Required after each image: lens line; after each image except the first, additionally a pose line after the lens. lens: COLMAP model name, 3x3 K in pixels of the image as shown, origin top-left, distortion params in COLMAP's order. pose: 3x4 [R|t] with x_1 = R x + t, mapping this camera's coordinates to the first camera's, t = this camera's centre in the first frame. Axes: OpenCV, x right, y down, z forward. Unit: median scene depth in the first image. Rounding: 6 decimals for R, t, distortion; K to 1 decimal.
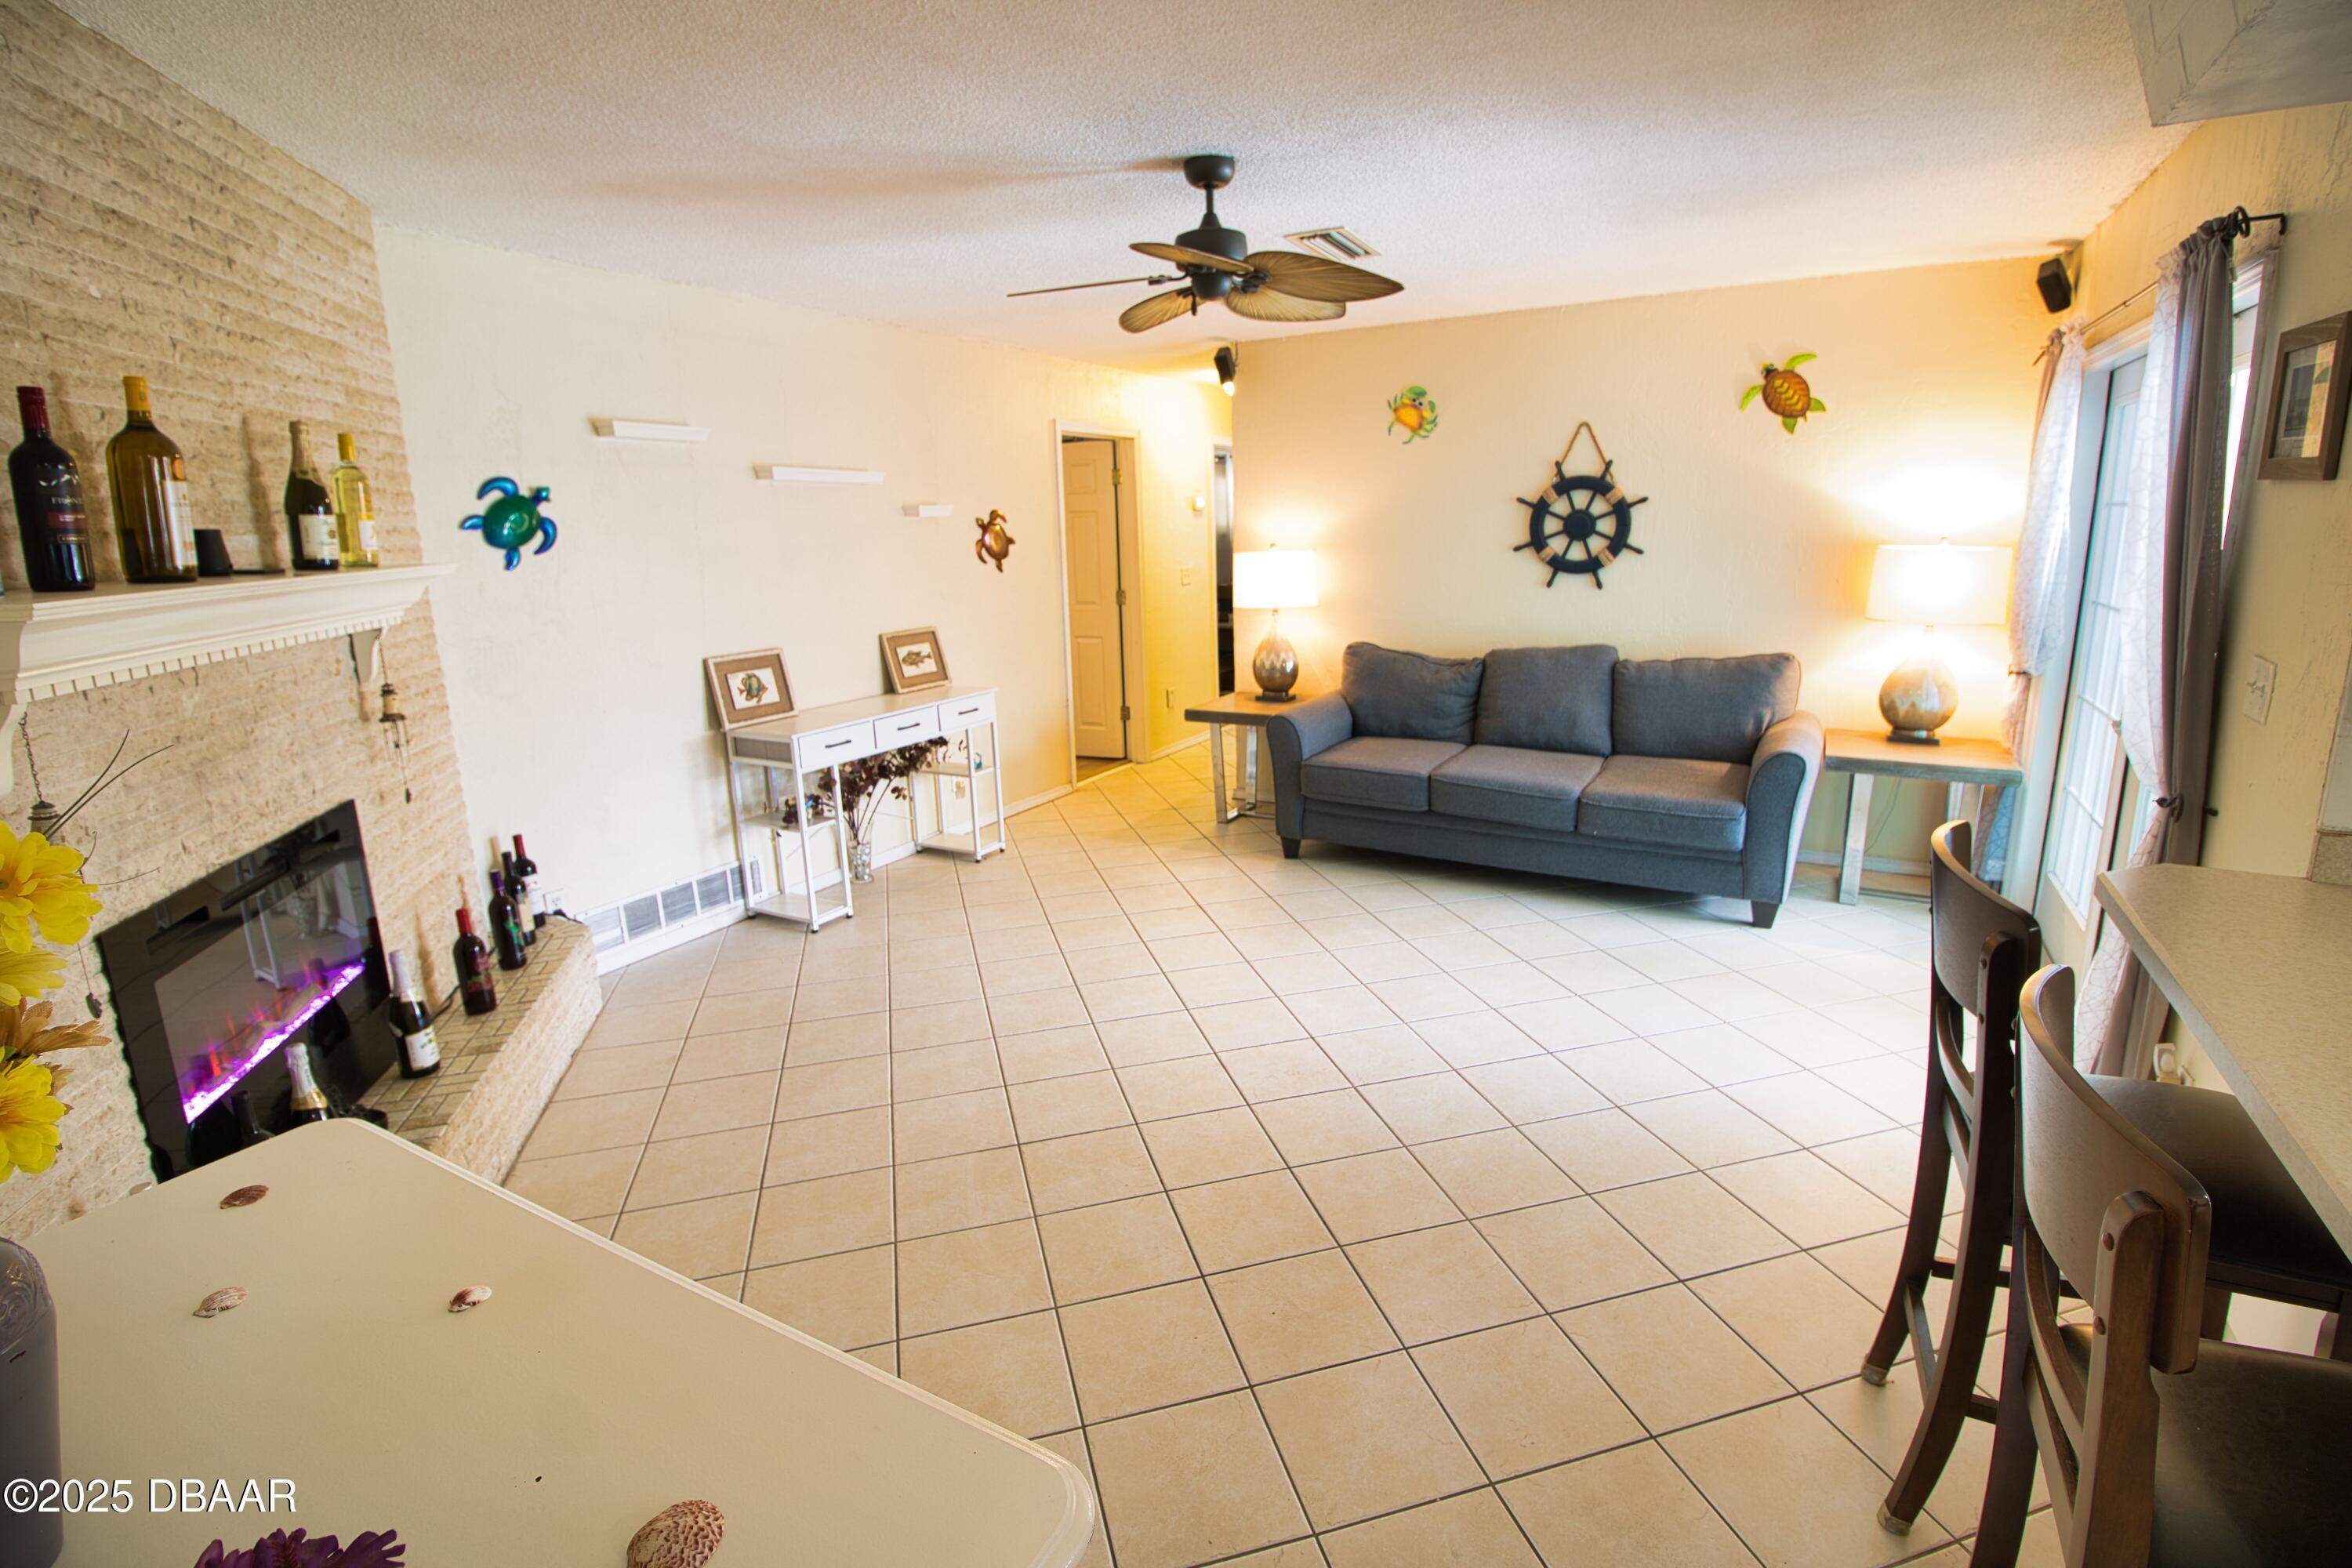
lens RADIAL K [[1083.7, 0, 1183.3], [0, 1083.7, 751.6], [0, 0, 1]] dist [-0.001313, -0.012517]
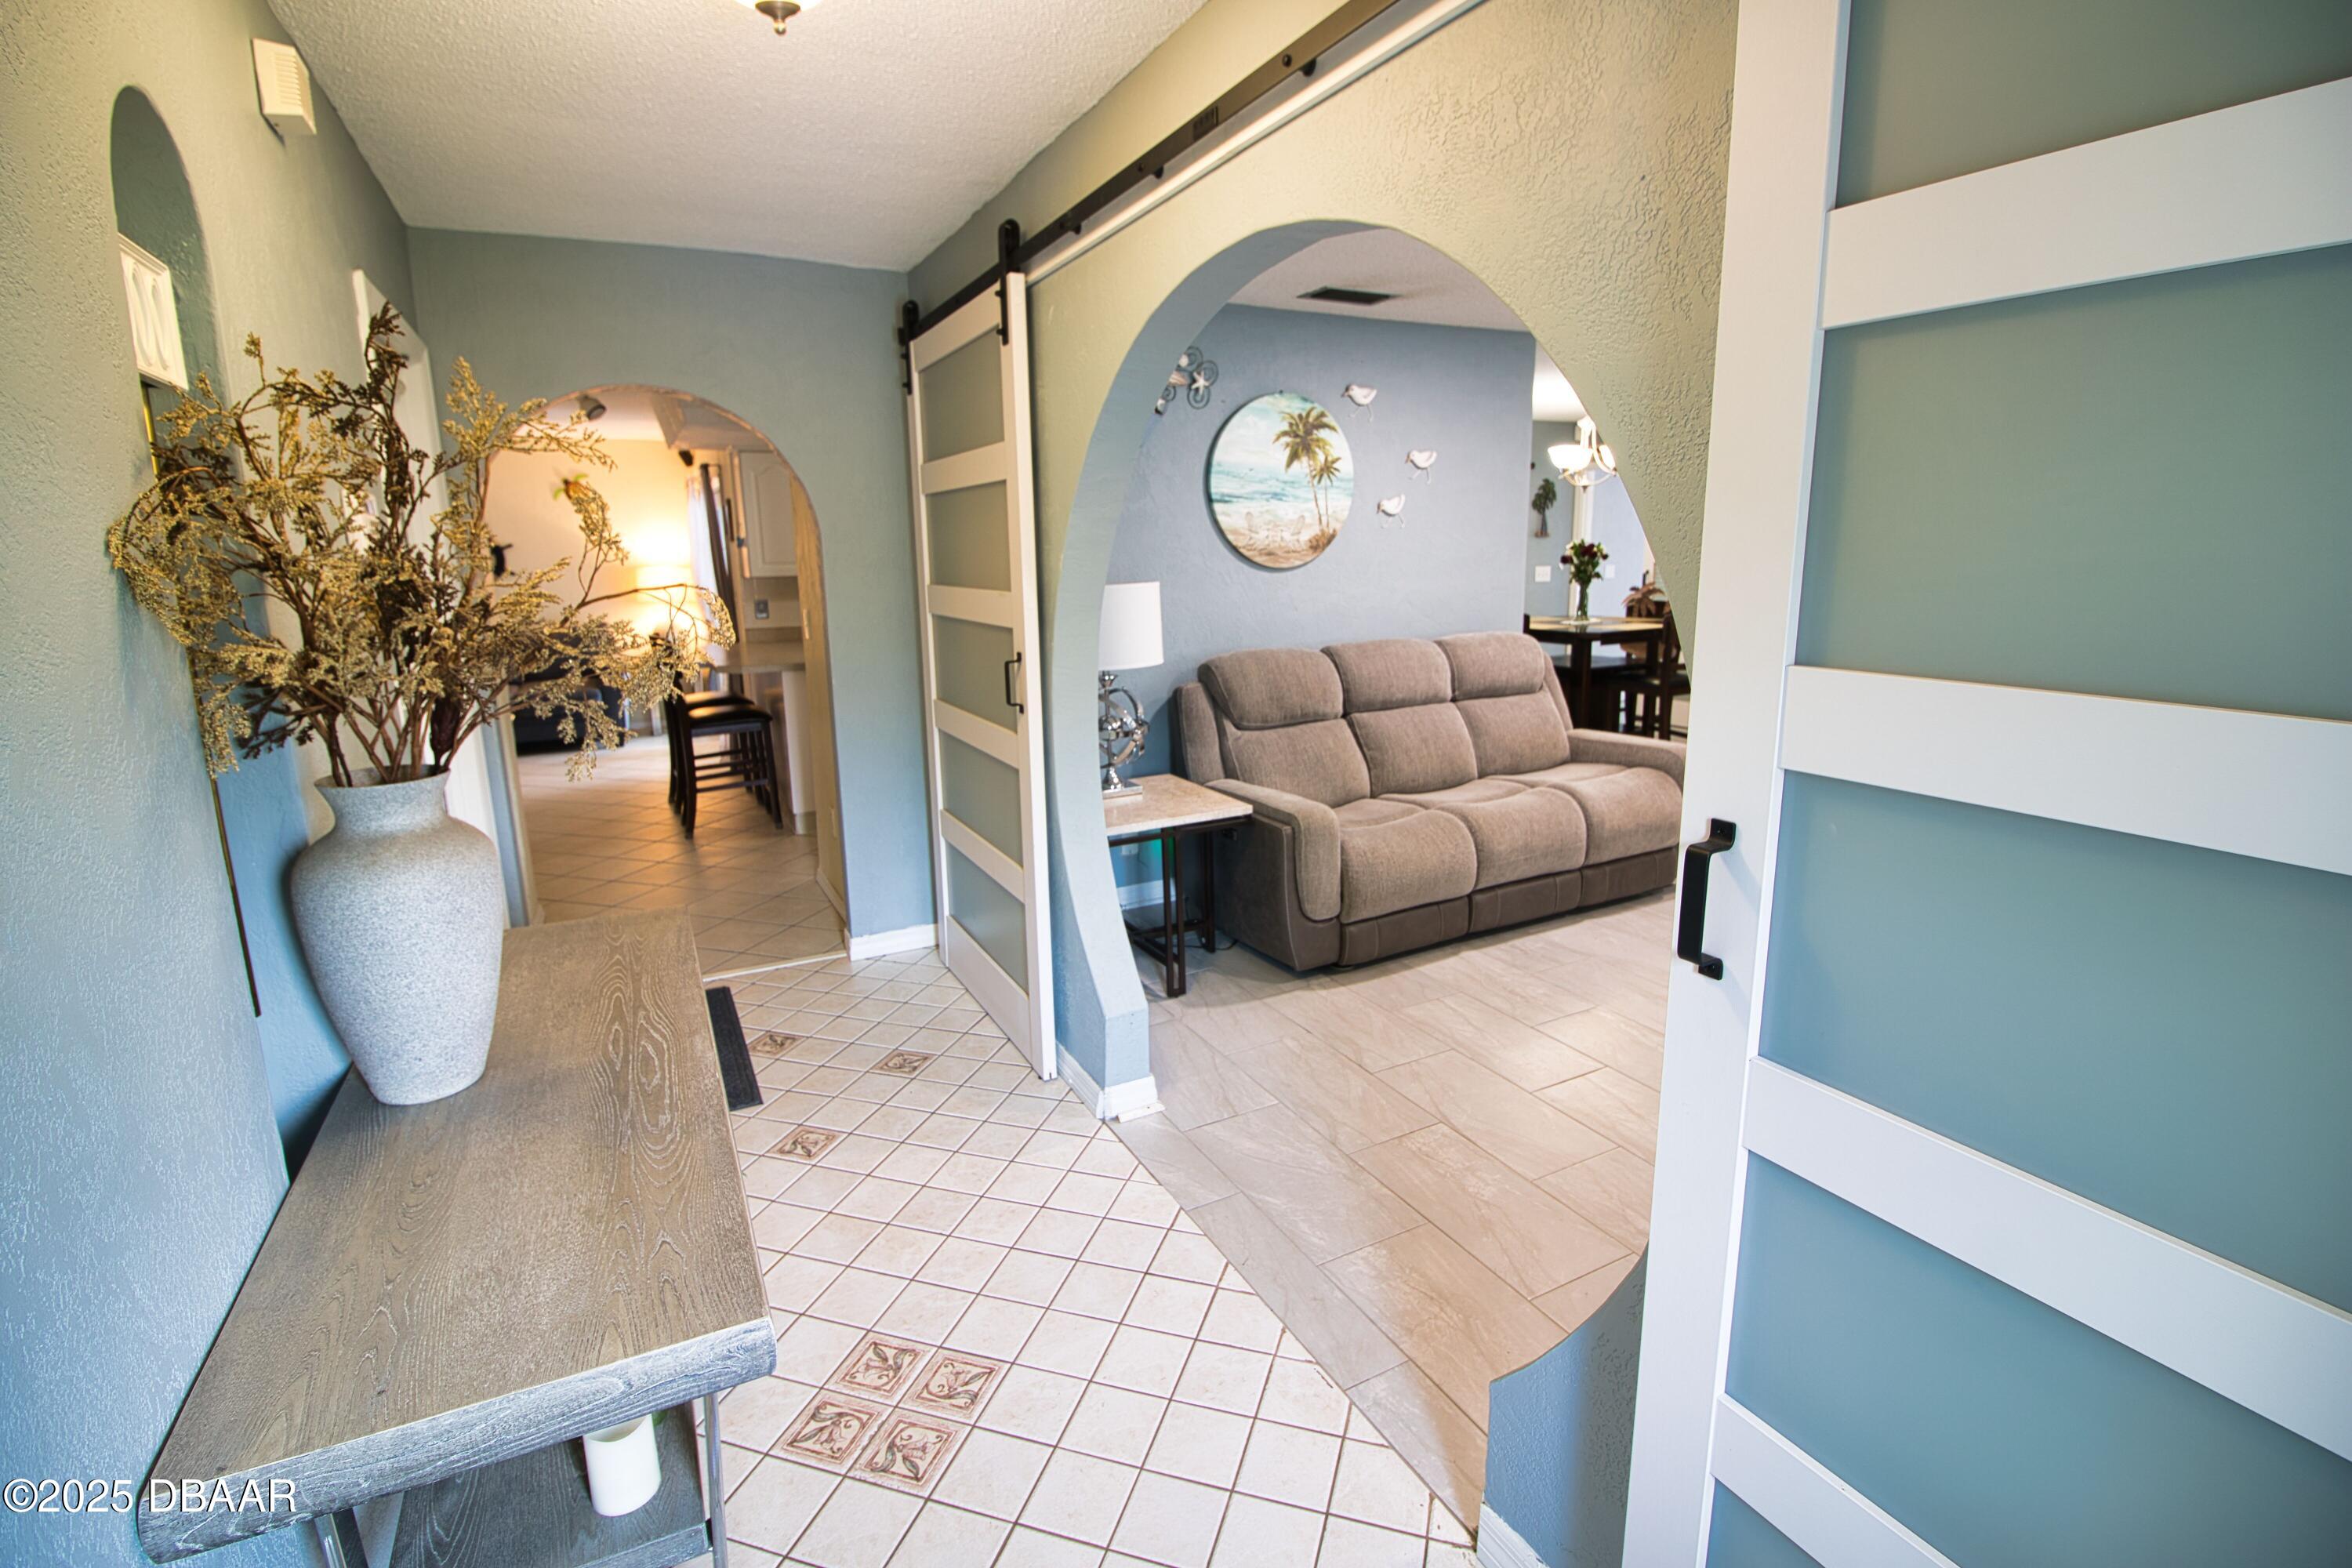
lens RADIAL K [[1083.7, 0, 1186.5], [0, 1083.7, 757.9], [0, 0, 1]] dist [-0.001313, -0.012517]
pose [[0.538095, -0.149900, 0.829448, -0.597245], [0.179466, 0.981870, 0.061020, 0.241441], [-0.823557, 0.116023, 0.555241, -1.034033]]
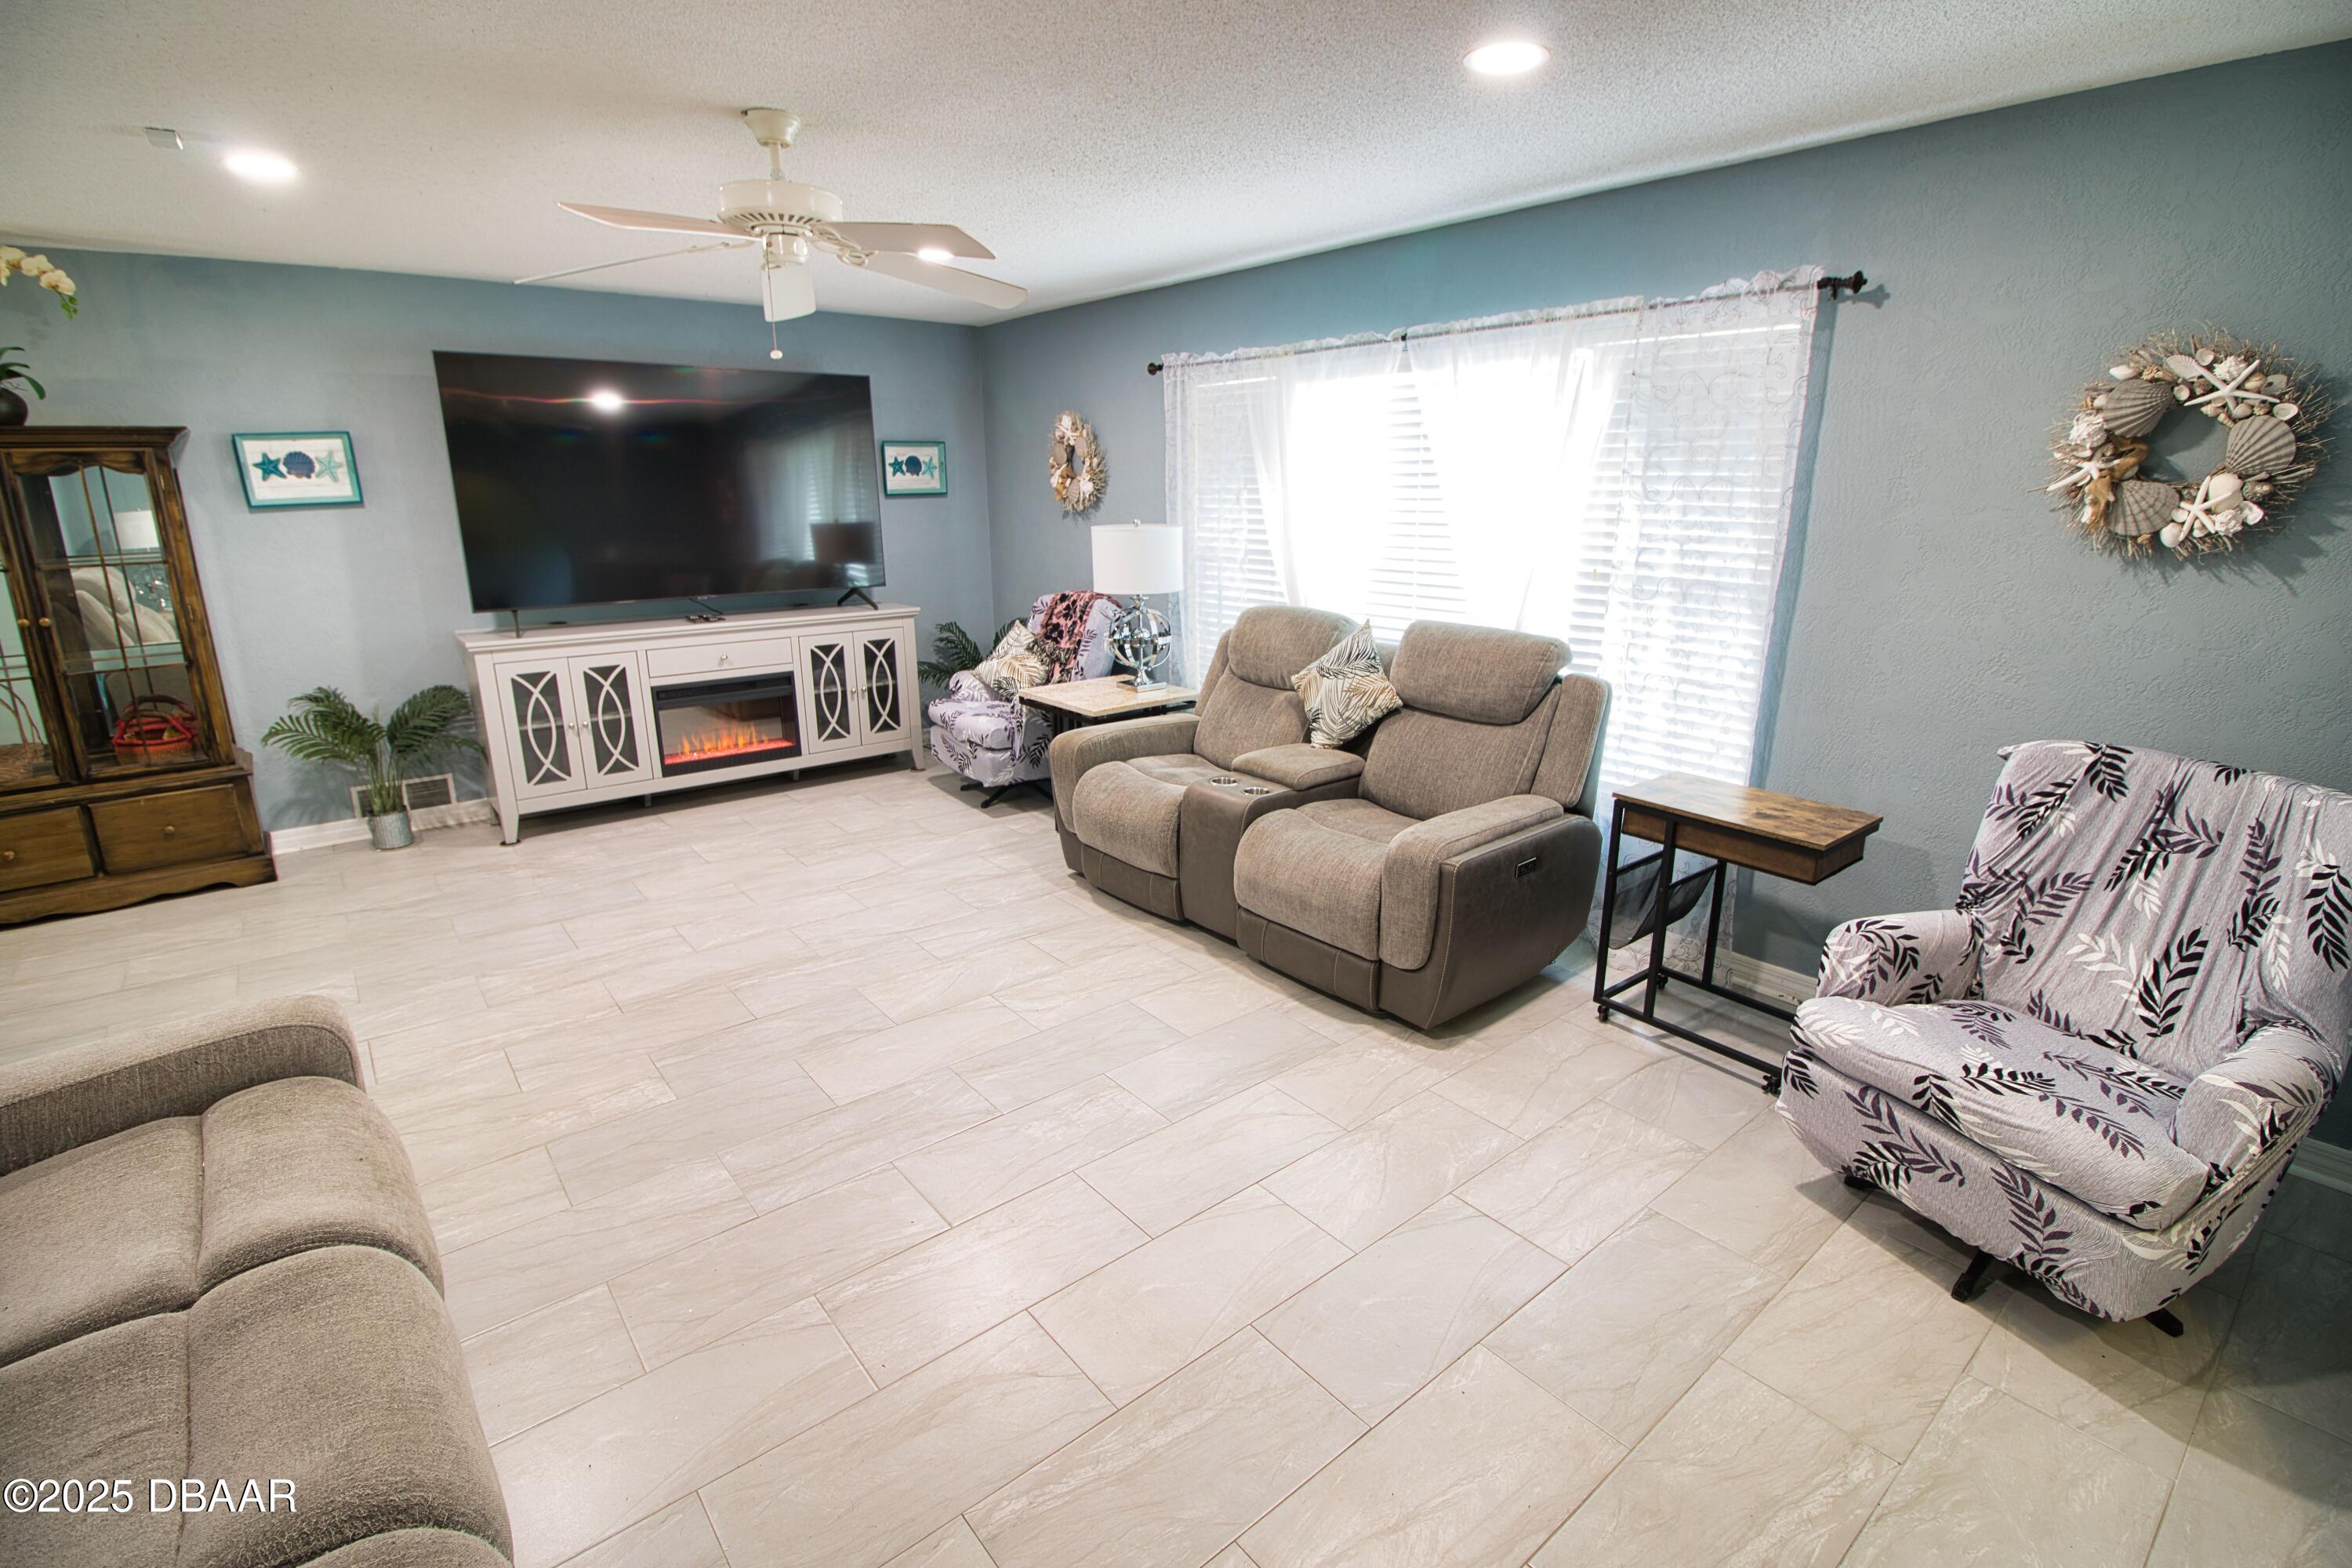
lens RADIAL K [[1083.7, 0, 1190.3], [0, 1083.7, 758.3], [0, 0, 1]] dist [-0.001313, -0.012517]
pose [[-0.934662, -0.060611, 0.350332, 0.029801], [0.100050, 0.900703, 0.422758, 0.124855], [-0.341169, 0.430187, -0.835789, -0.629759]]
